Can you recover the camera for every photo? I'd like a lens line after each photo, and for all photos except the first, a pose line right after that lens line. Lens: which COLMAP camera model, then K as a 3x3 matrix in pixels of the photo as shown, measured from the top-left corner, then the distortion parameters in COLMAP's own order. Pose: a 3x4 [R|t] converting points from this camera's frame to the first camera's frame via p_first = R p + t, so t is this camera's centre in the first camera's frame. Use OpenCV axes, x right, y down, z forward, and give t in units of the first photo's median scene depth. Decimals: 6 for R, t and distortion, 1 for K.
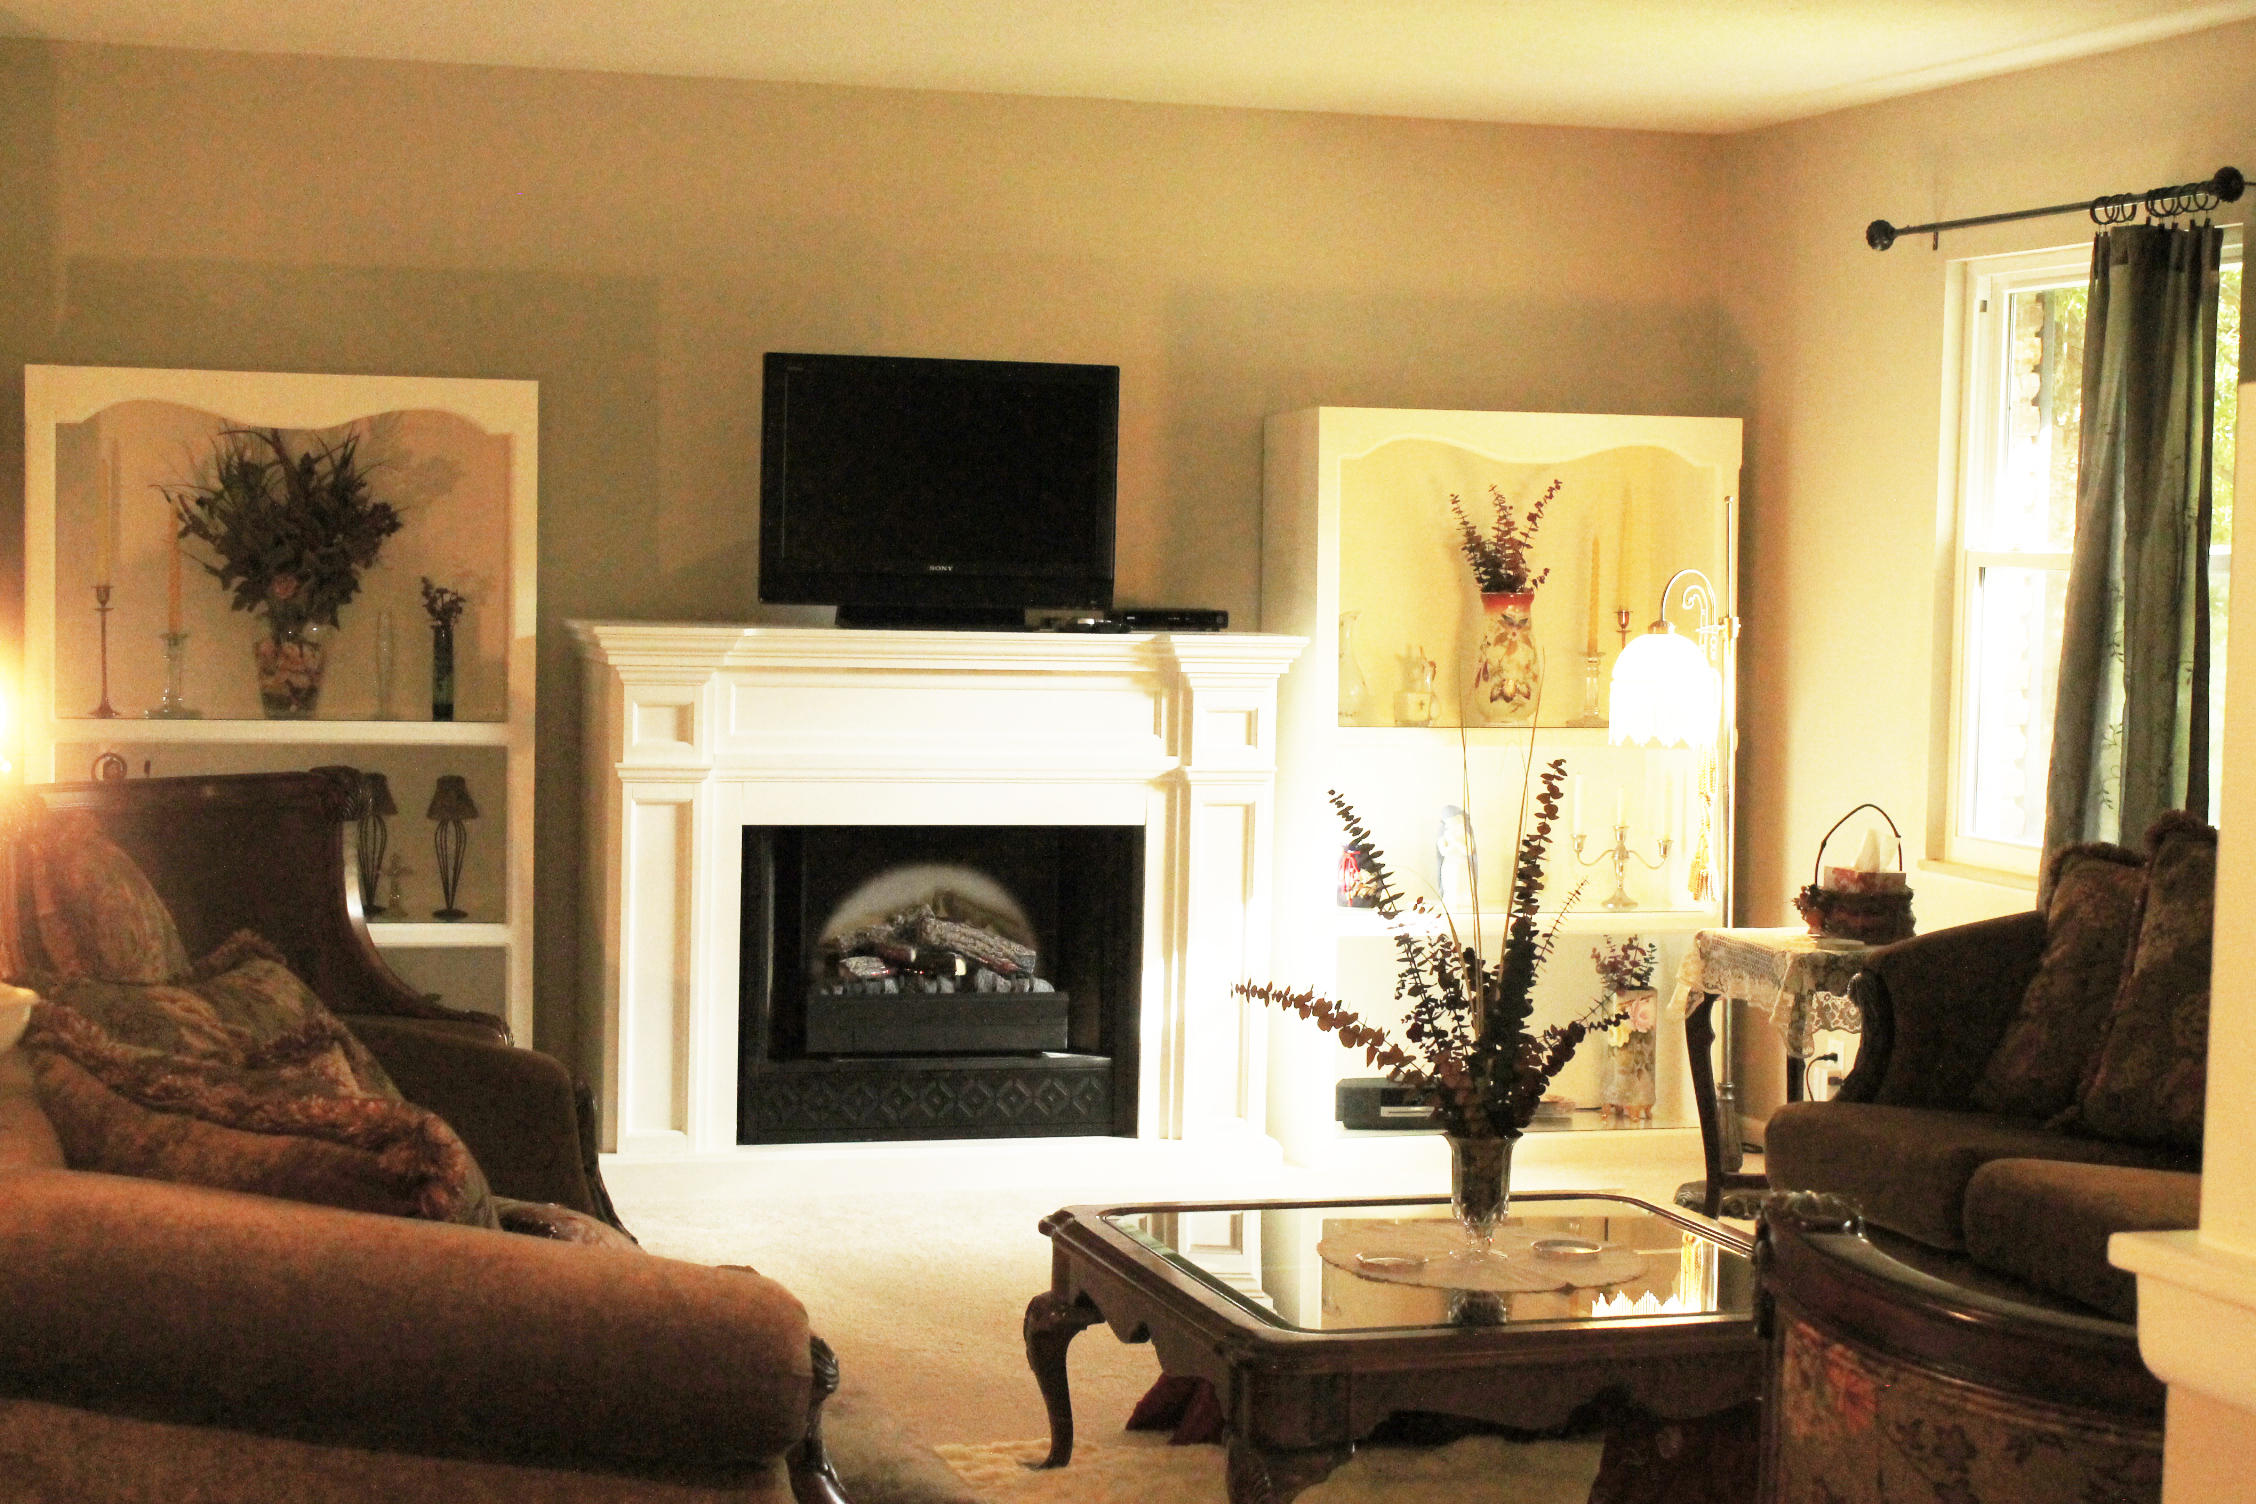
lens RADIAL K [[3708.3, 0, 1128.0], [0, 3708.3, 752.0], [0, 0, 1]] dist [-0.033435, 0.187548]
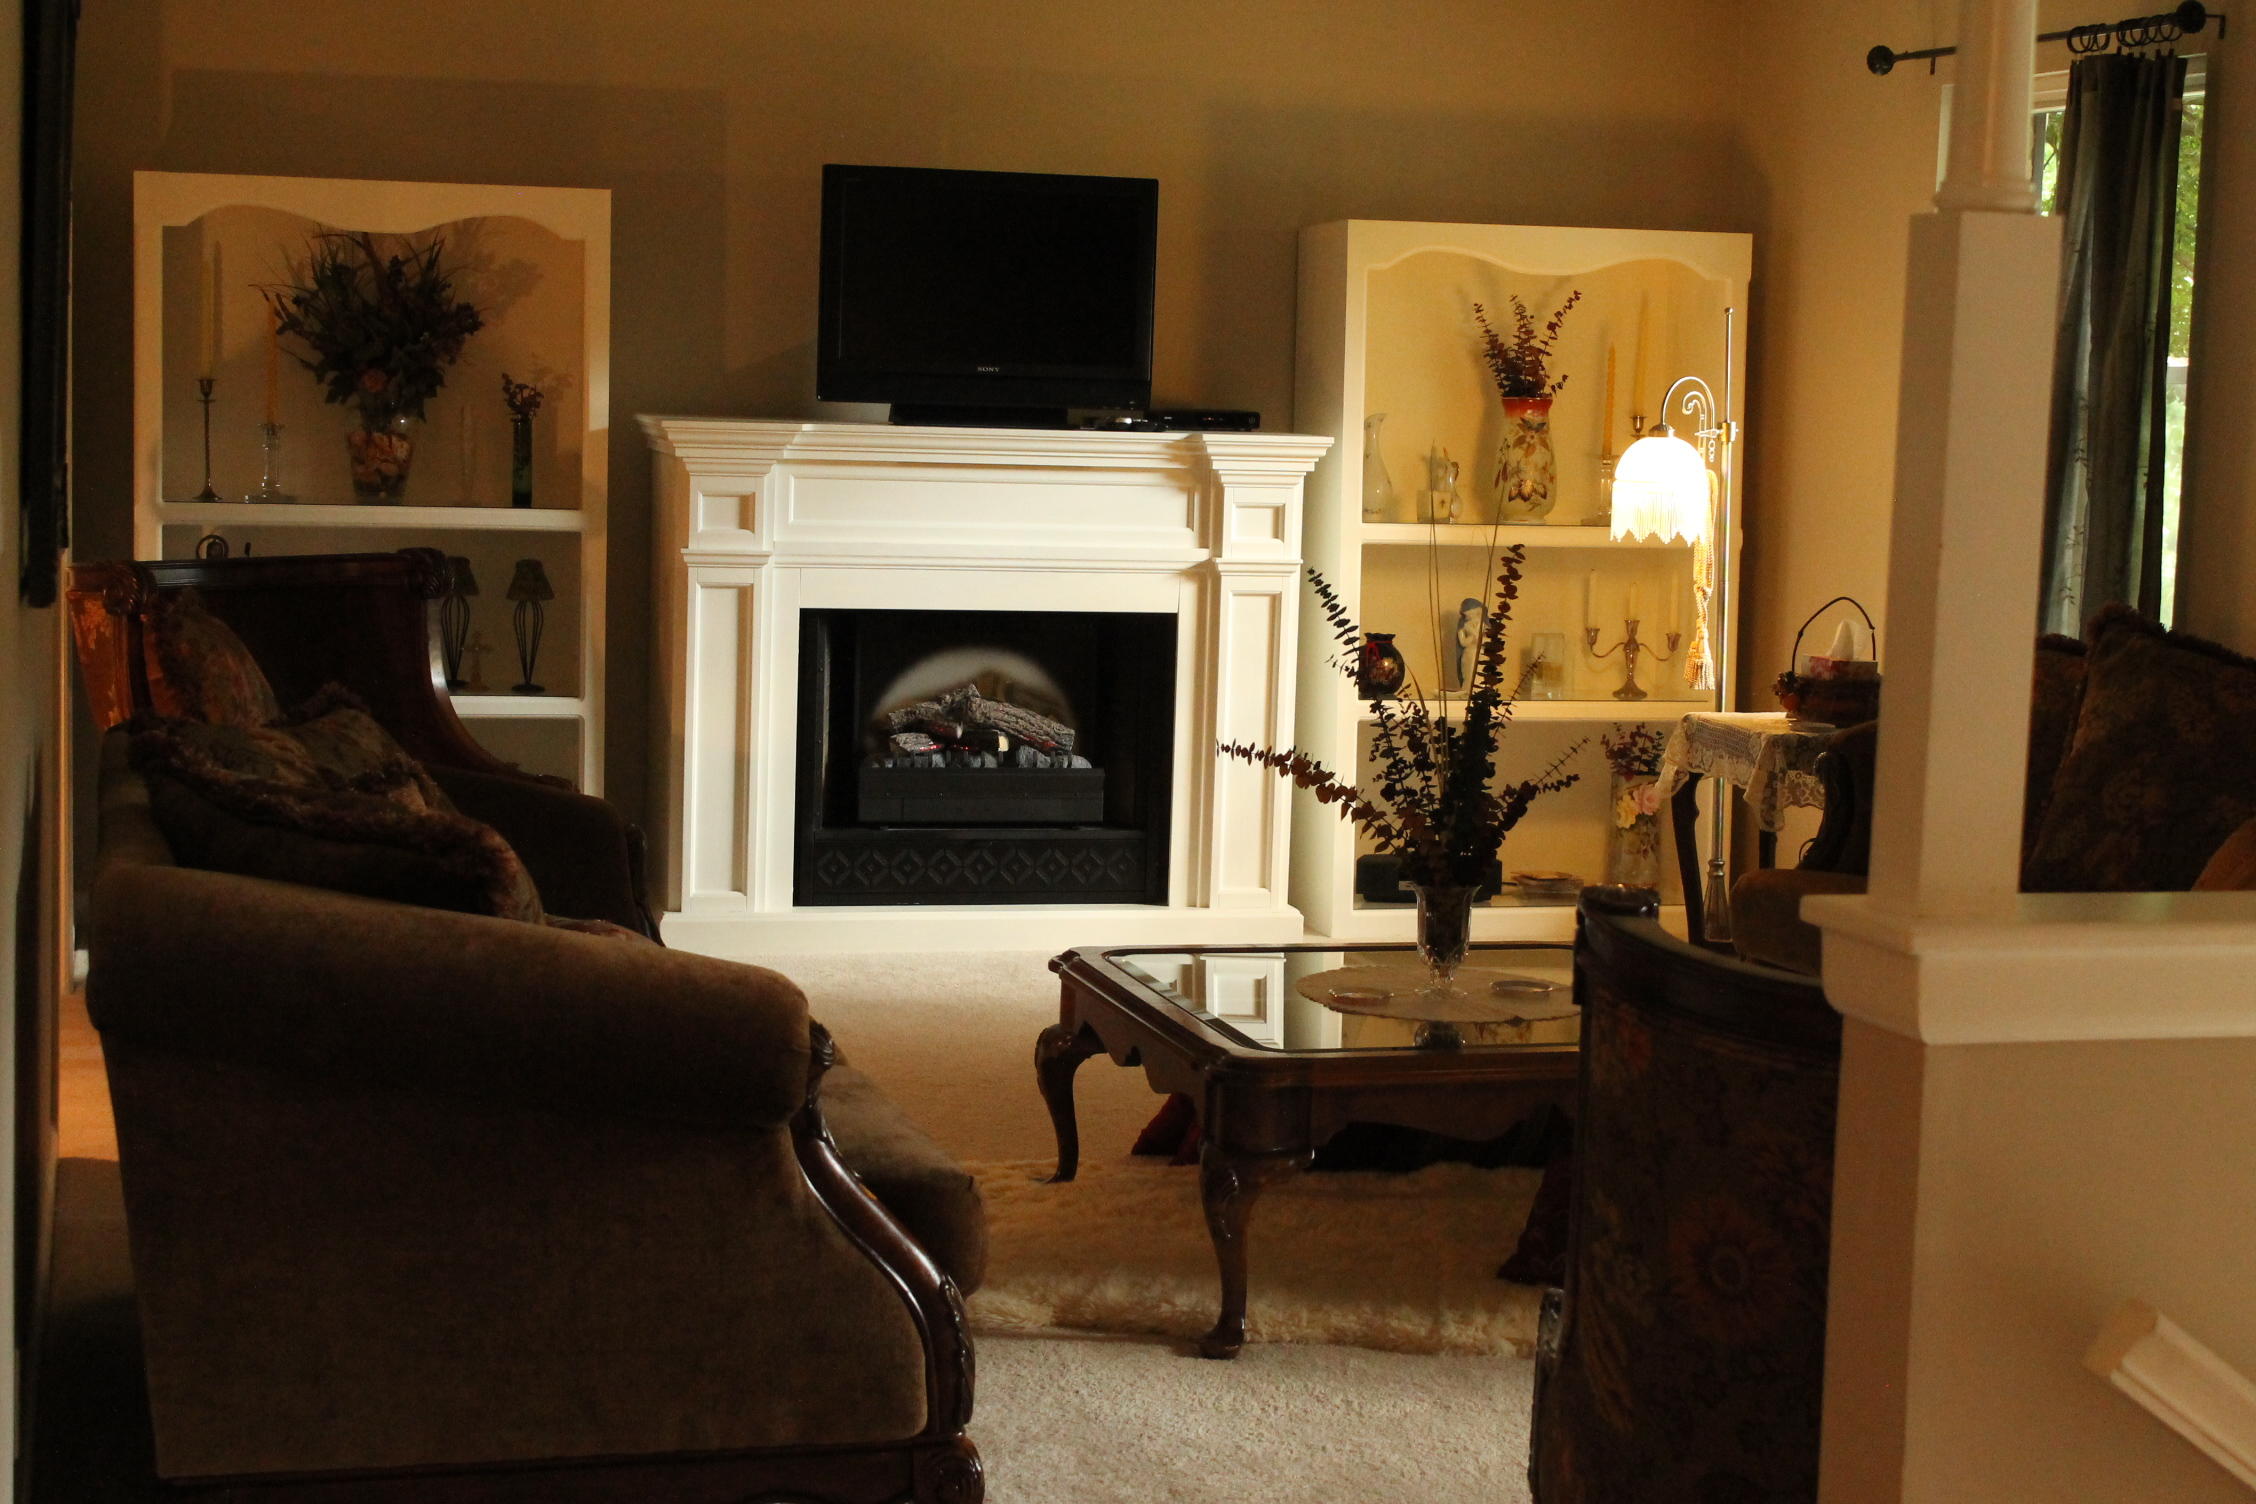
lens RADIAL K [[3708.3, 0, 1128.0], [0, 3708.3, 752.0], [0, 0, 1]] dist [-0.033435, 0.187548]
pose [[0.999602, 0.011642, -0.025704, 0.018981], [-0.010311, 0.998628, 0.051345, 0.005322], [0.026266, -0.051059, 0.998350, -0.069693]]
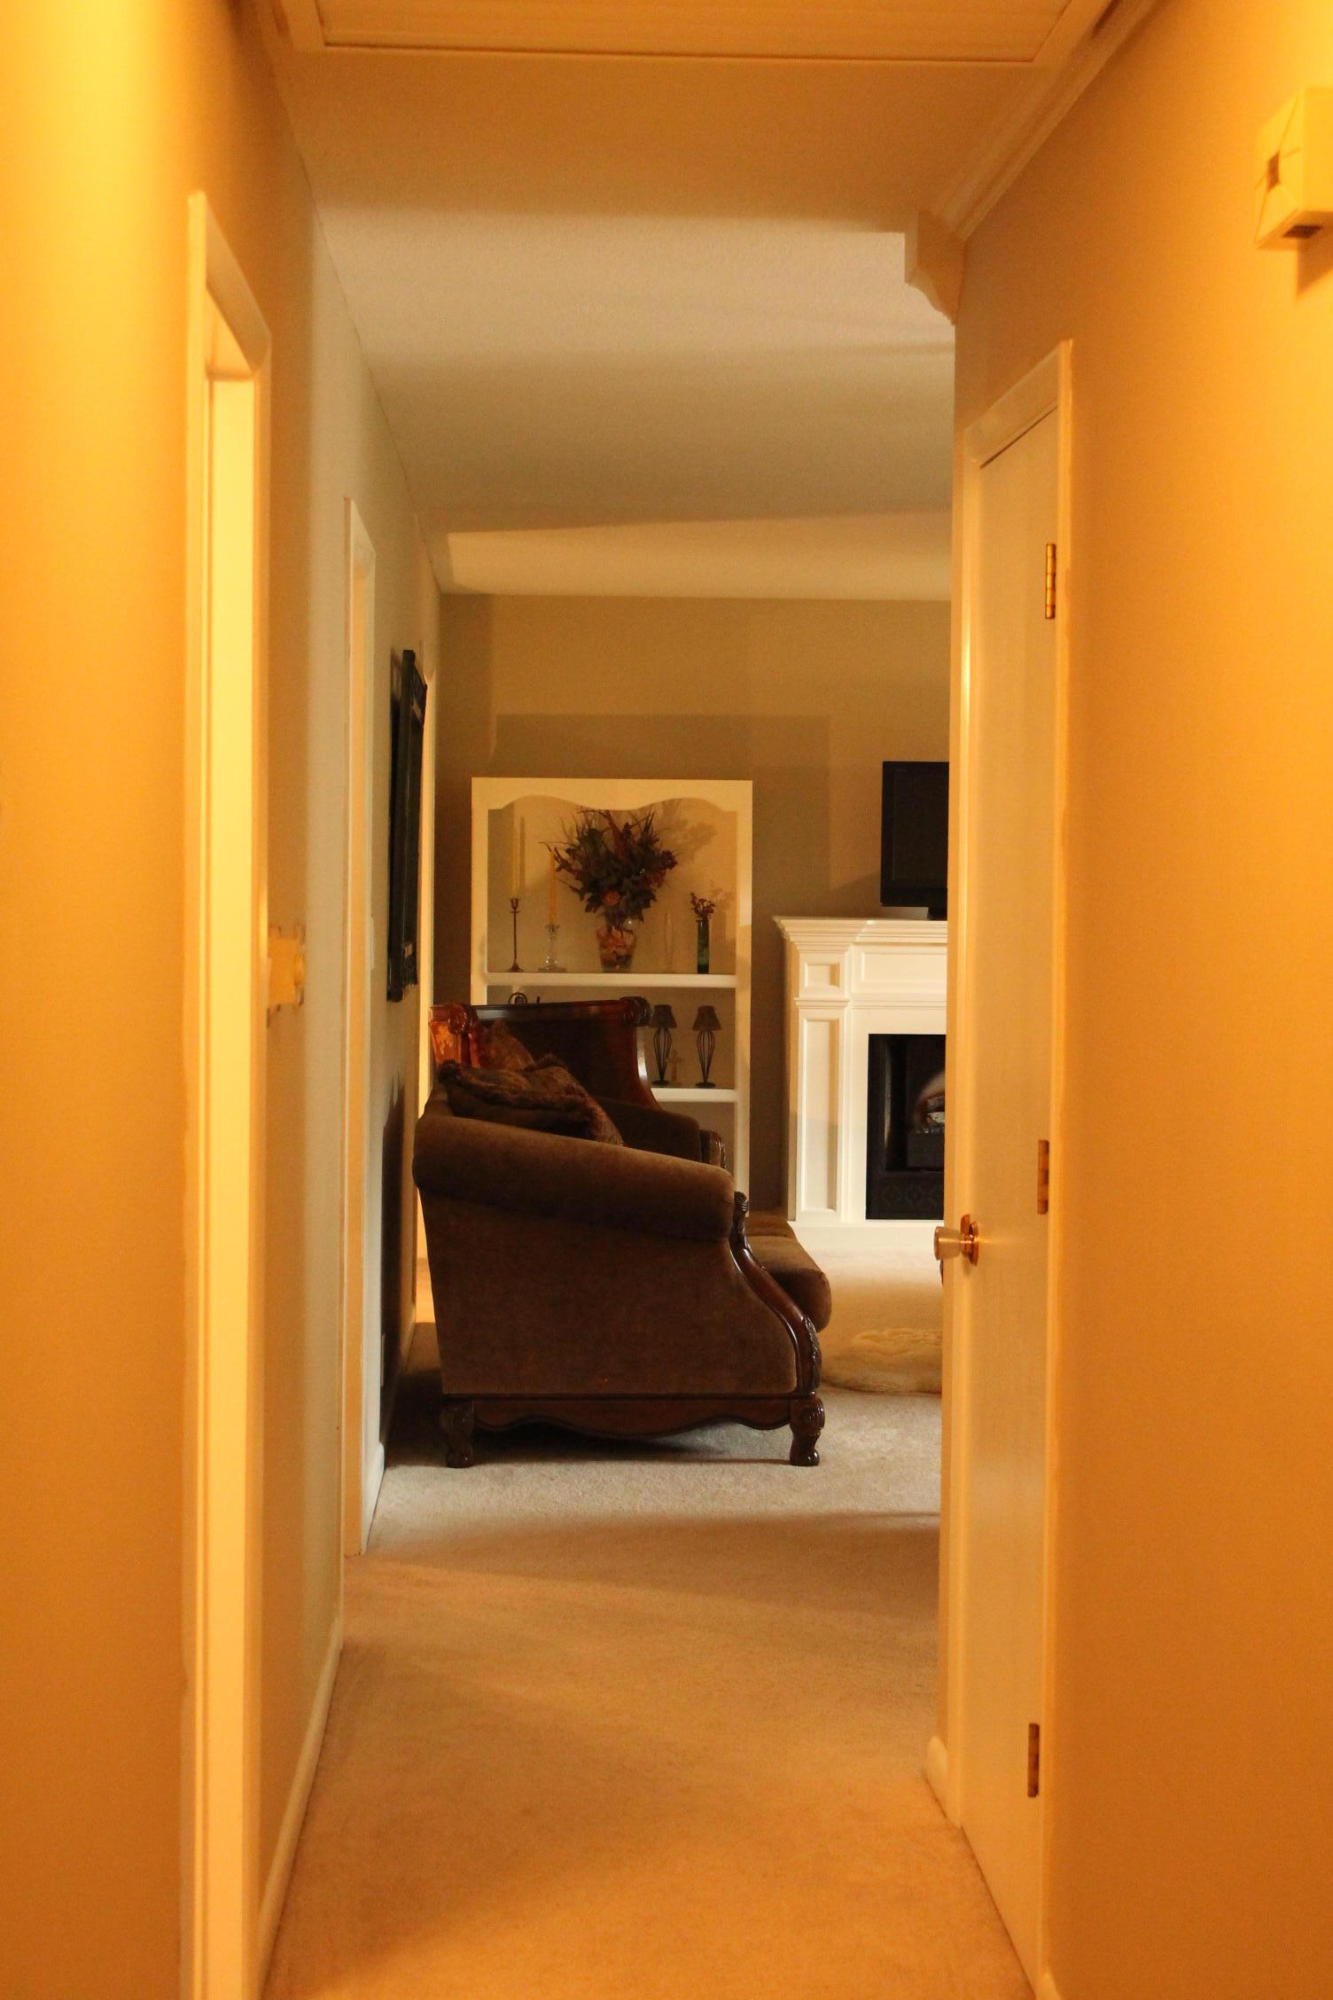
lens RADIAL K [[3275.3, 0, 666.5], [0, 3275.3, 1000.0], [0, 0, 1]] dist [-0.014262, 0.058405]
pose [[0.969614, -0.000435, -0.244638, 0.181295], [-0.003147, 0.999894, -0.014251, 0.026343], [0.244618, 0.014587, 0.969510, -0.515318]]
